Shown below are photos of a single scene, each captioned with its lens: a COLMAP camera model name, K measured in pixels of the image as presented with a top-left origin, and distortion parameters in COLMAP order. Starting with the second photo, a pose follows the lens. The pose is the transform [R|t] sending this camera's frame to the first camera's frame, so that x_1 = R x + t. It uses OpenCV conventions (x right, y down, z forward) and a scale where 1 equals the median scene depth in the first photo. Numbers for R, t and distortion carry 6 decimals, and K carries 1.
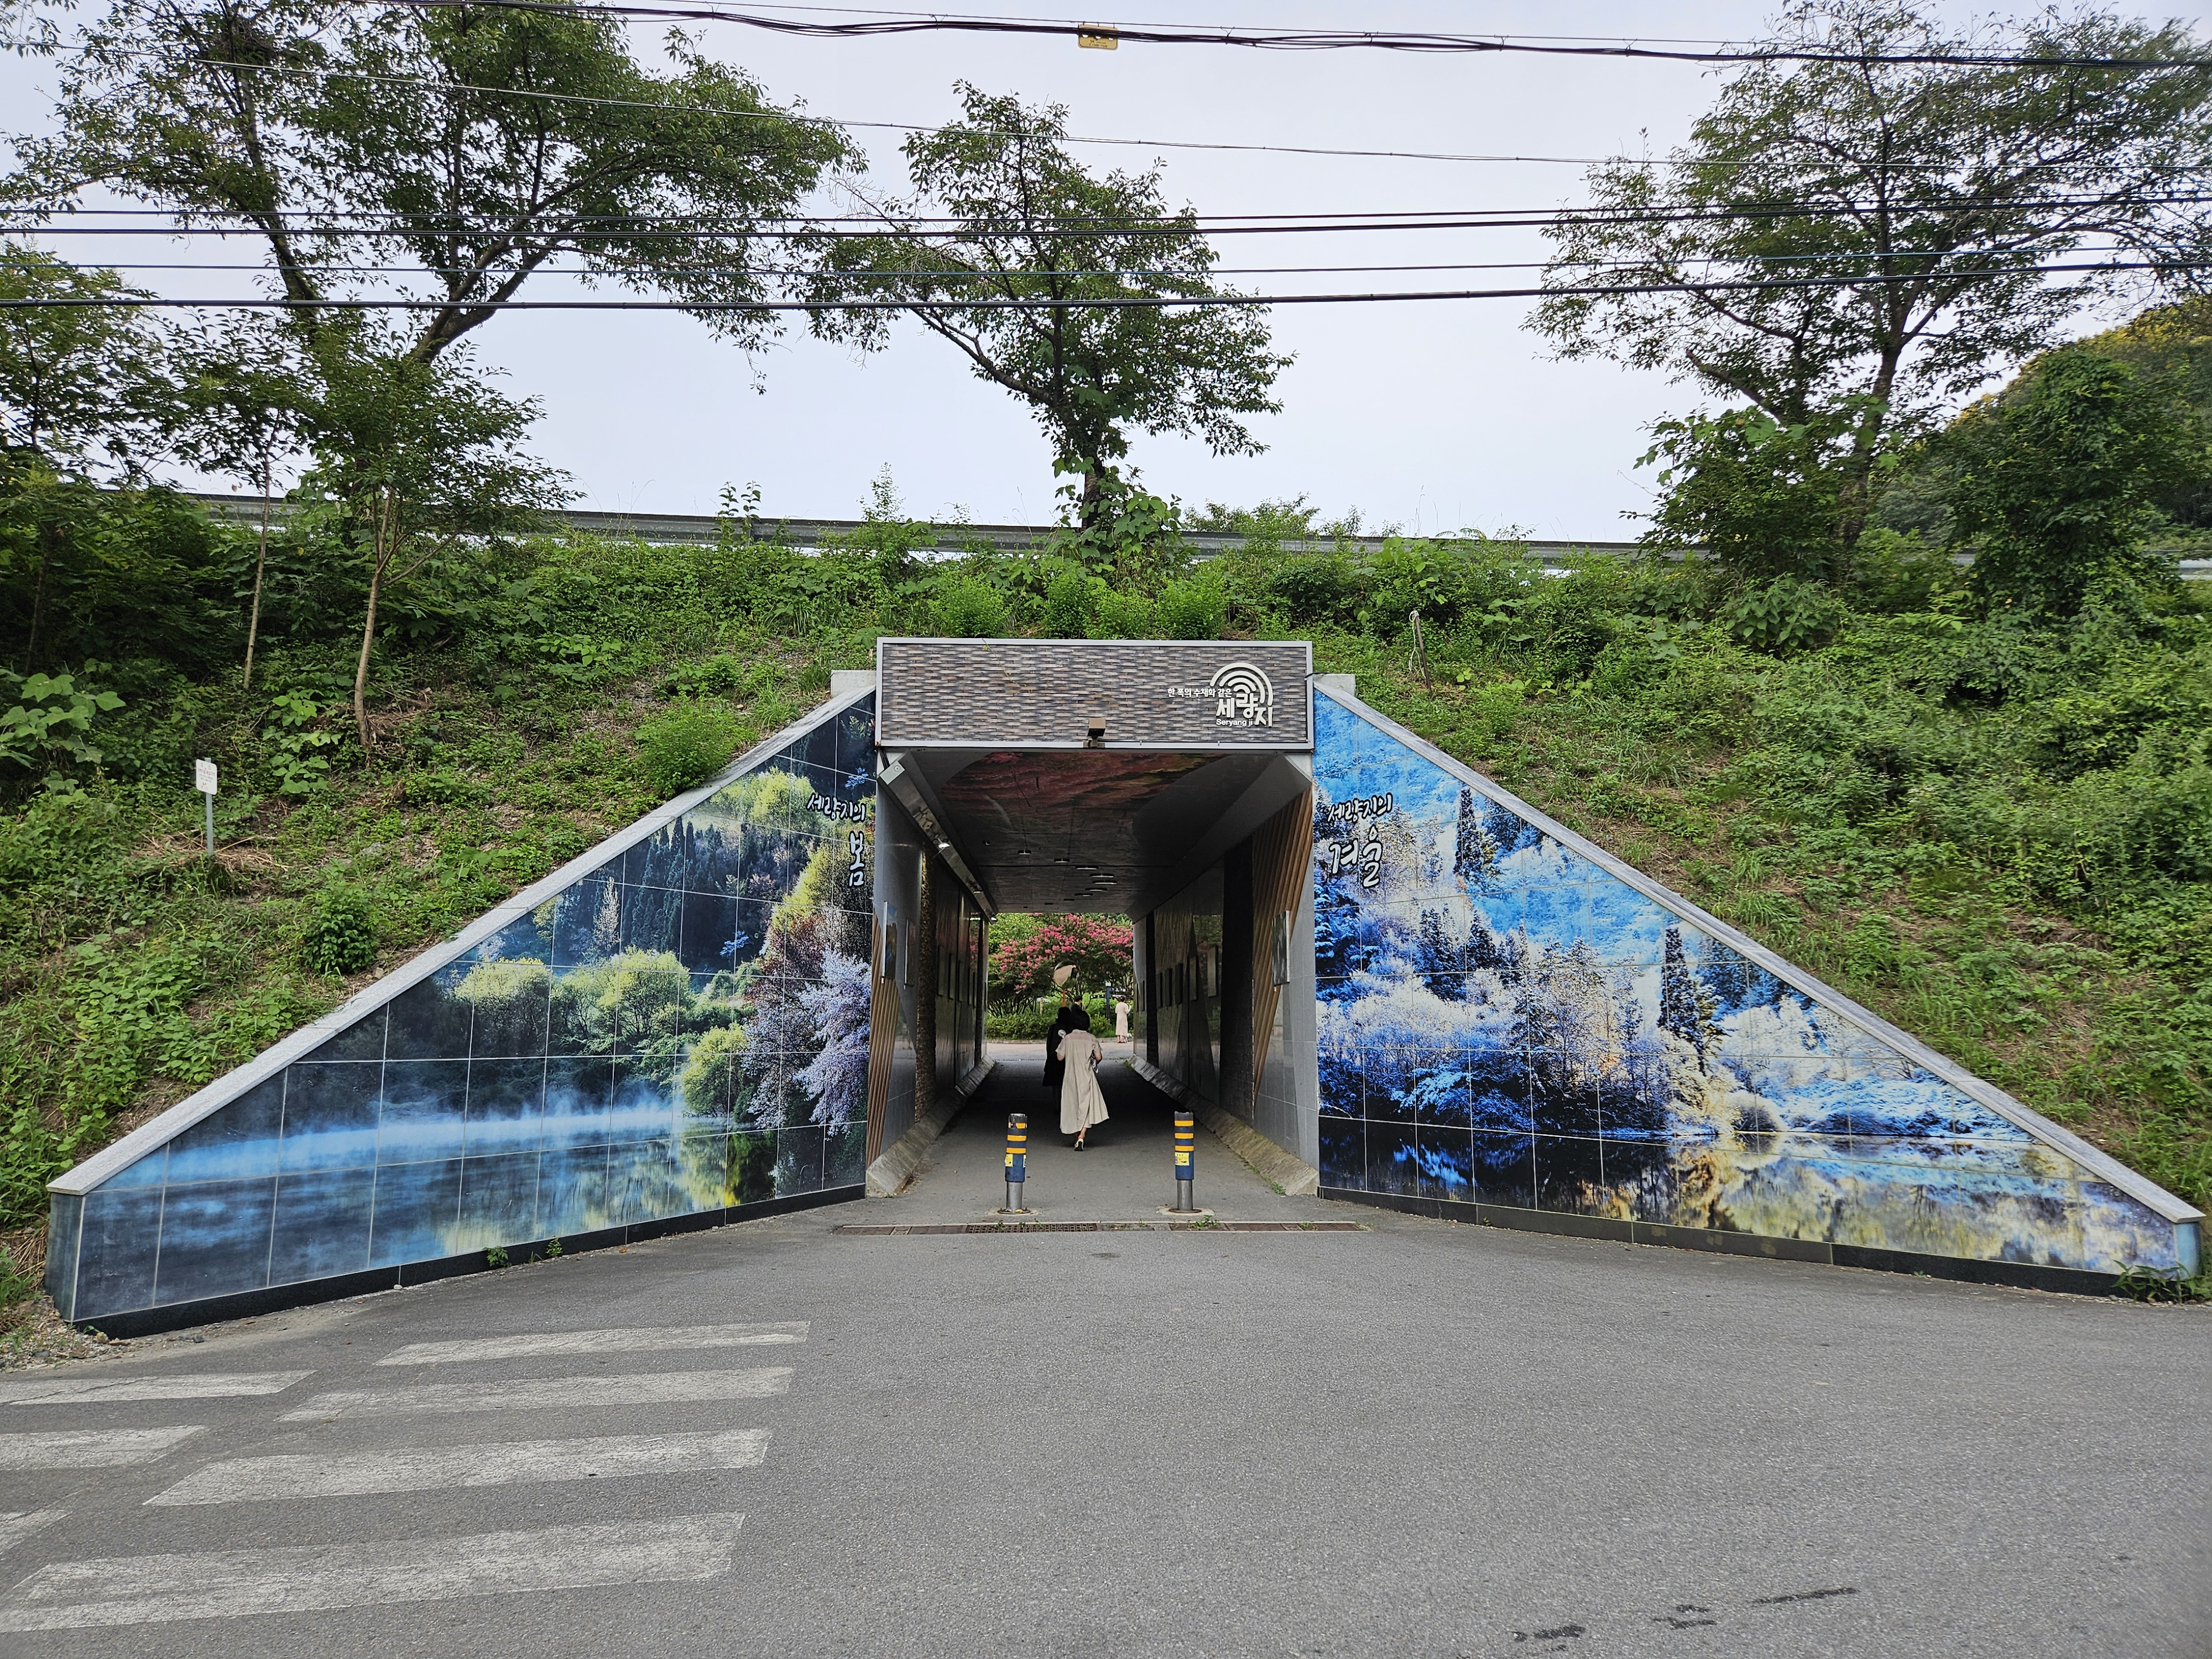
lens RADIAL K [[1397.9, 0, 1106.0], [0, 1397.9, 829.5], [0, 0, 1]] dist [0.043197, -0.003445]
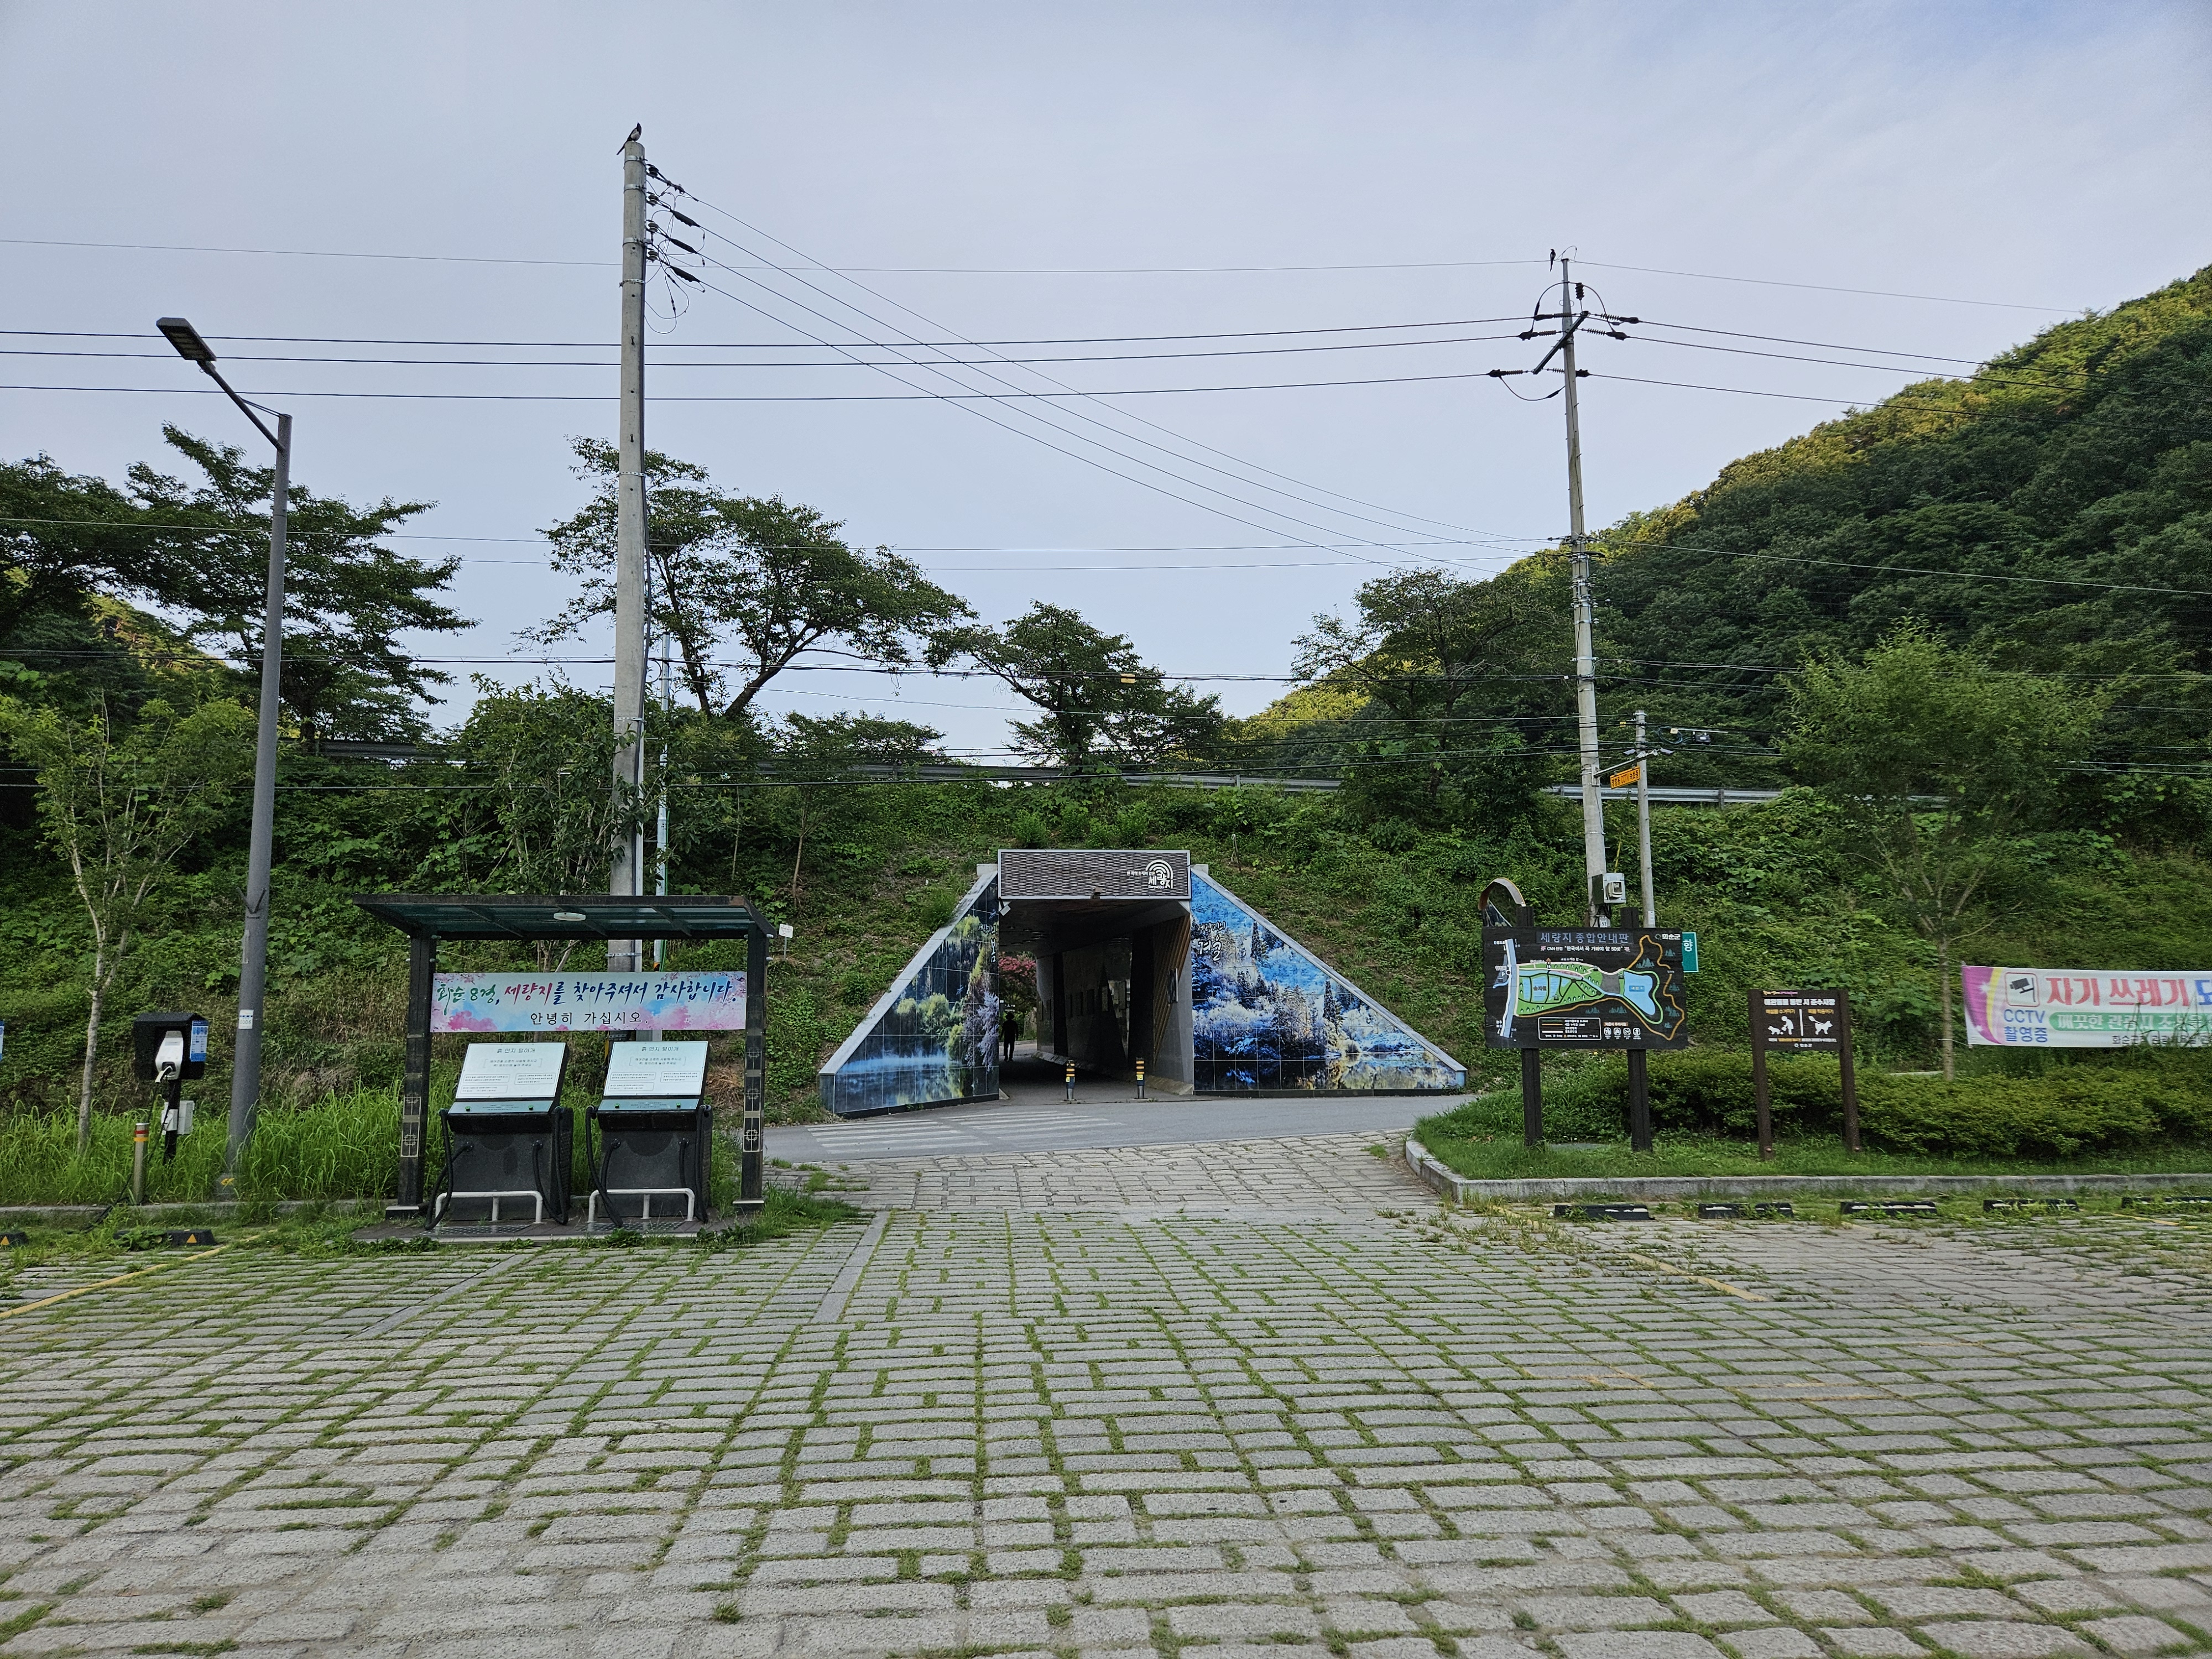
lens RADIAL K [[1397.9, 0, 1106.0], [0, 1397.9, 829.5], [0, 0, 1]] dist [0.043197, -0.003445]
pose [[0.991413, 0.001466, 0.130759, -0.346312], [-0.000361, 0.999964, -0.008471, -0.183240], [-0.130767, 0.008351, 0.991378, -1.496978]]
